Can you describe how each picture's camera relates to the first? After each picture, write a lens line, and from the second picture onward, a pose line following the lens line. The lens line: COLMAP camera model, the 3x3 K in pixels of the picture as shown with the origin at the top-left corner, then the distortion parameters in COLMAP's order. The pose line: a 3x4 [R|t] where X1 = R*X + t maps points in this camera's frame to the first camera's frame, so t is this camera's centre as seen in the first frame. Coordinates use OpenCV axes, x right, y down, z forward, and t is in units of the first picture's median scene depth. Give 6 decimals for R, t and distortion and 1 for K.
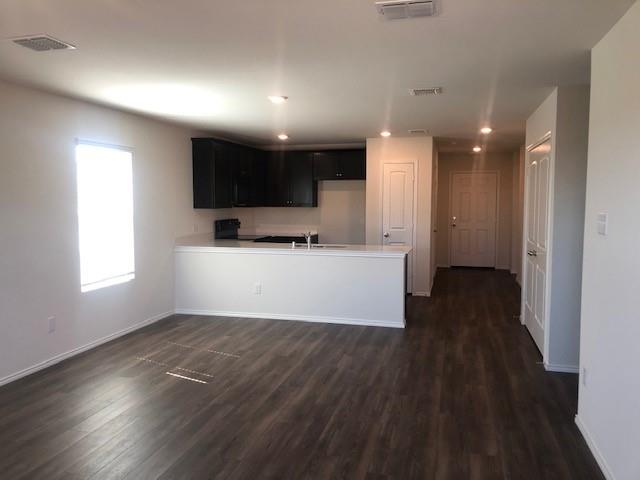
lens RADIAL K [[530.7, 0, 317.5], [0, 530.7, 242.4], [0, 0, 1]] dist [0.055932, -0.010871]
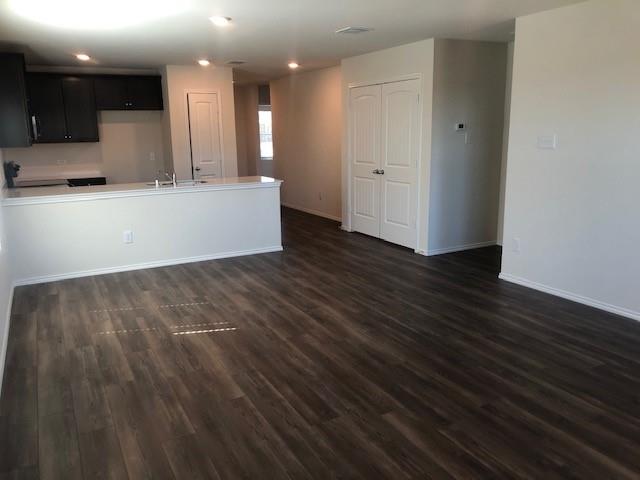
lens RADIAL K [[530.7, 0, 318.0], [0, 530.7, 234.7], [0, 0, 1]] dist [0.055932, -0.010871]
pose [[0.741334, -0.152376, 0.653610, -0.587549], [0.081443, 0.987113, 0.137752, -0.016247], [-0.666177, -0.048888, 0.744190, 0.177367]]
